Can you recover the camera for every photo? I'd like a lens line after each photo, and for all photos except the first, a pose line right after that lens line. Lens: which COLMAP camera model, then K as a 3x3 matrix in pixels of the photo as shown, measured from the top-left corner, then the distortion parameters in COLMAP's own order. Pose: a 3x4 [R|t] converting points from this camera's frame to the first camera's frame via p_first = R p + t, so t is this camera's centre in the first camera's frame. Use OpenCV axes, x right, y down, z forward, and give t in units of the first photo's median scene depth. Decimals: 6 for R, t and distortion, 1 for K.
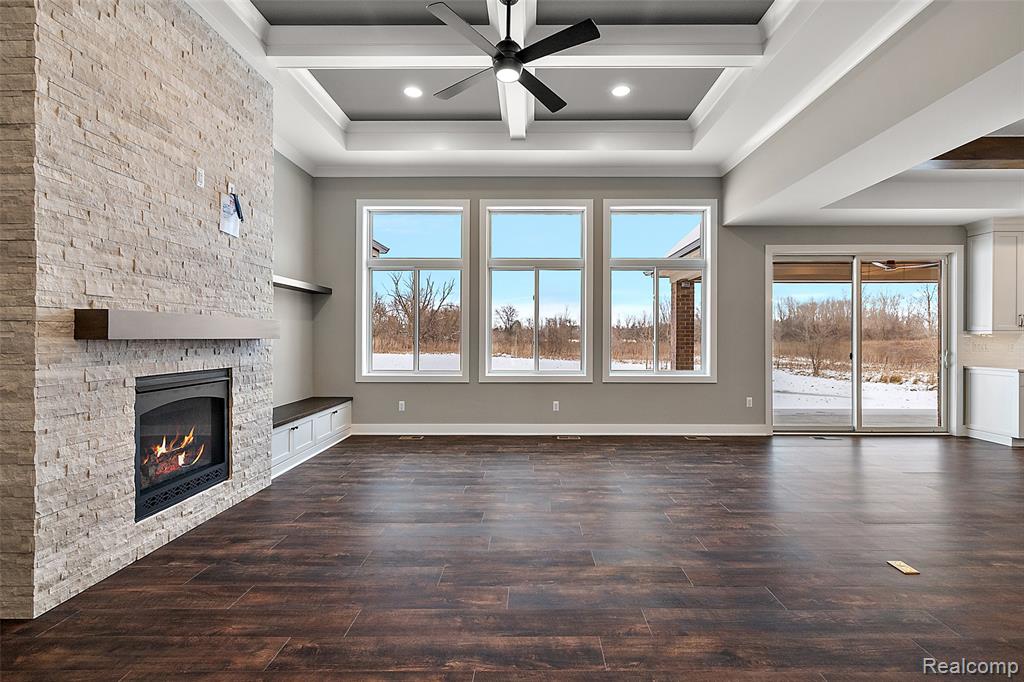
lens RADIAL K [[451.3, 0, 518.3], [0, 451.3, 336.9], [0, 0, 1]] dist [0.001378, -0.000240]
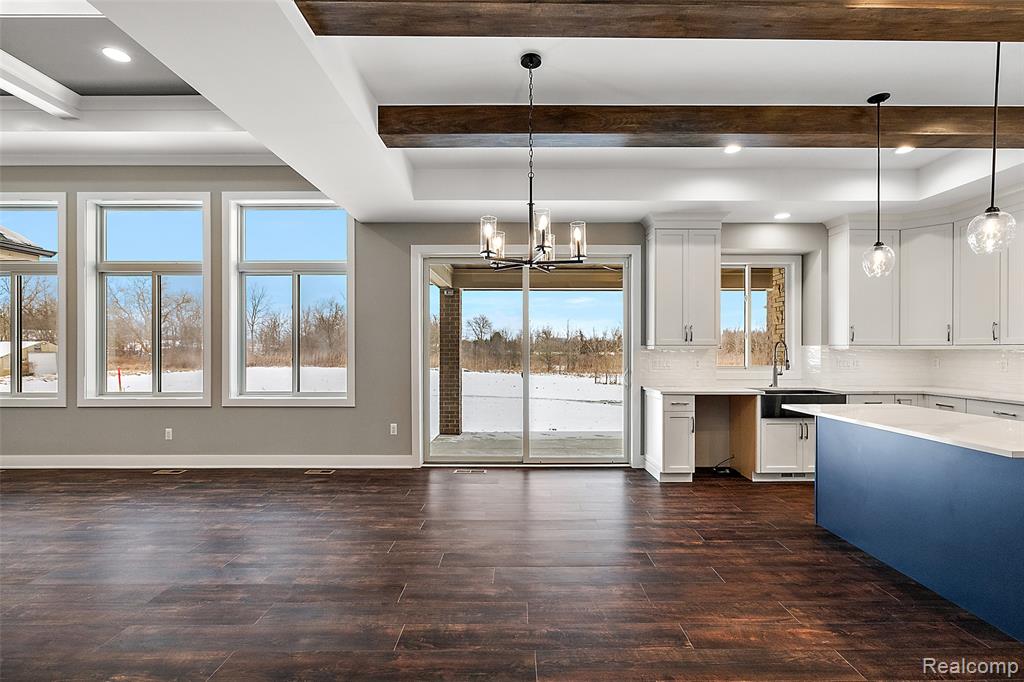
lens RADIAL K [[483.5, 0, 513.1], [0, 483.5, 343.8], [0, 0, 1]] dist [0.013868, -0.000170]
pose [[0.999998, -0.001275, 0.001429, 0.724523], [0.001293, 0.999918, -0.012736, -0.005089], [-0.001413, 0.012738, 0.999918, 0.080524]]
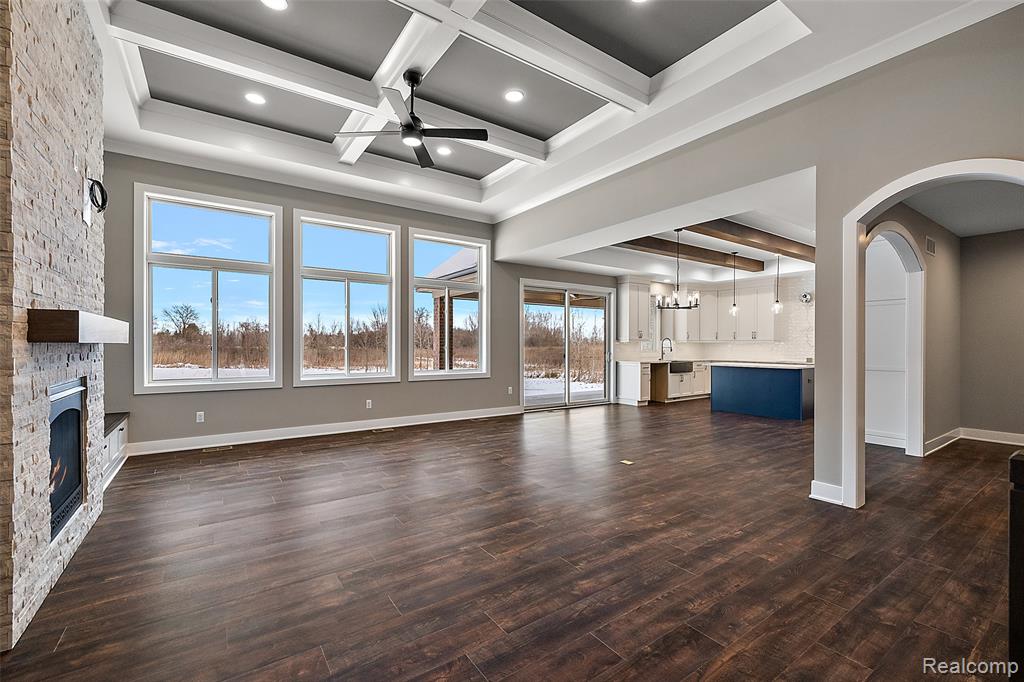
lens RADIAL K [[451.3, 0, 503.6], [0, 451.3, 343.0], [0, 0, 1]] dist [0.001378, -0.000240]
pose [[0.817646, 0.003238, 0.575712, -0.305789], [-0.001980, 0.999994, -0.002812, 0.003348], [-0.575718, 0.001160, 0.817648, -0.120558]]
